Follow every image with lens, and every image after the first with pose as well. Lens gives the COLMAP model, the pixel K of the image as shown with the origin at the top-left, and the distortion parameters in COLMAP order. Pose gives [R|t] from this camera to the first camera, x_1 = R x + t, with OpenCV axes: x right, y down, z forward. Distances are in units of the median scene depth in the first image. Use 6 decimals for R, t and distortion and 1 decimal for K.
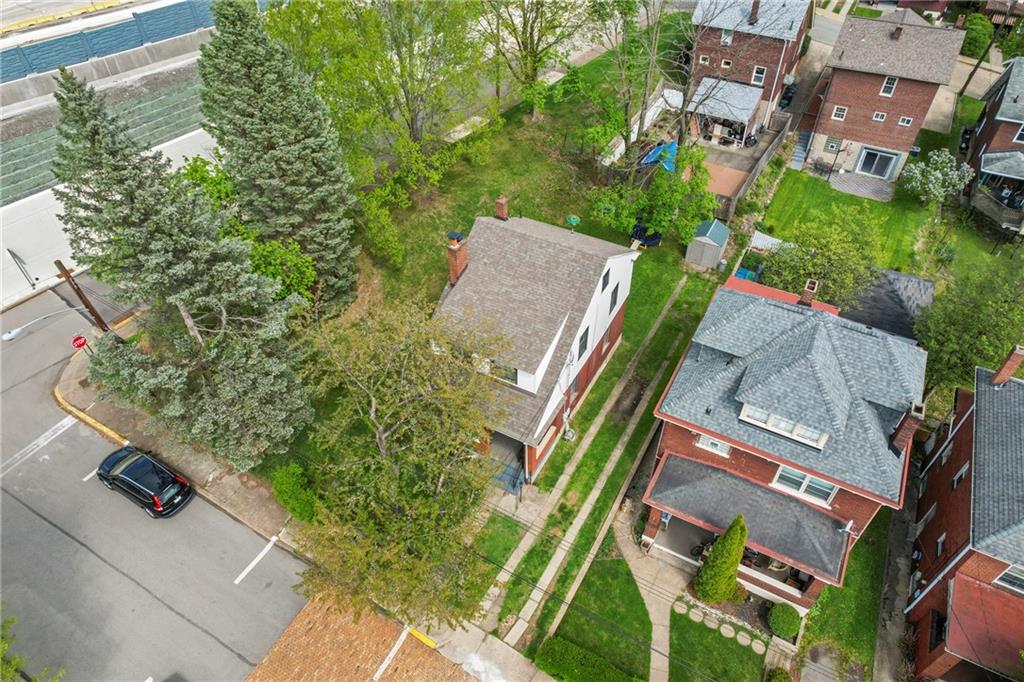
lens RADIAL K [[650.6, 0, 519.0], [0, 650.6, 343.9], [0, 0, 1]] dist [-0.047372, 0.042070]
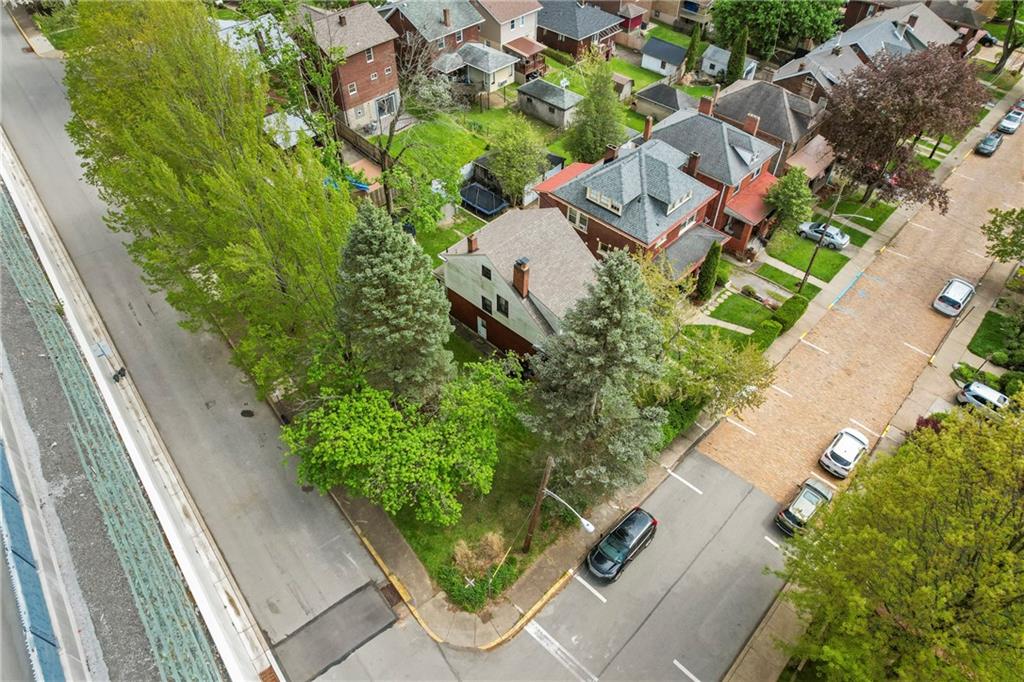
lens RADIAL K [[650.6, 0, 513.3], [0, 650.6, 339.4], [0, 0, 1]] dist [-0.047372, 0.042070]
pose [[0.257524, -0.701845, 0.664150, -1.153472], [0.664470, 0.627651, 0.405627, -0.651289], [-0.701541, 0.336849, 0.627991, 0.239489]]
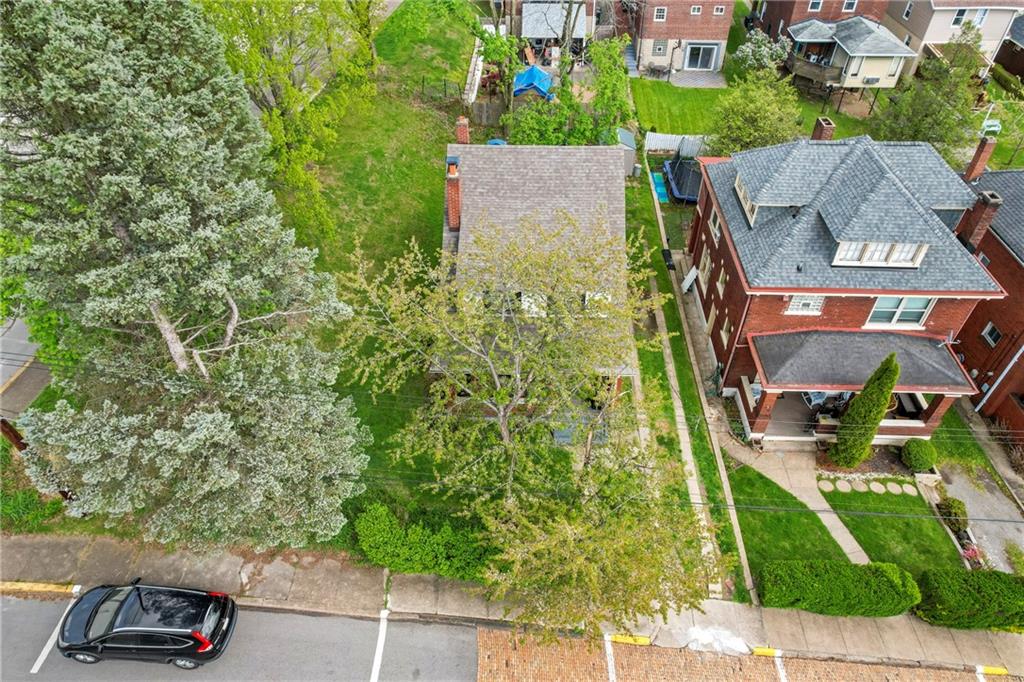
lens RADIAL K [[650.6, 0, 516.3], [0, 650.6, 343.5], [0, 0, 1]] dist [-0.047372, 0.042070]
pose [[0.891723, -0.312028, 0.327825, -0.371955], [0.314652, 0.948068, 0.046494, 0.032800], [-0.325307, 0.061691, 0.943594, 0.255876]]
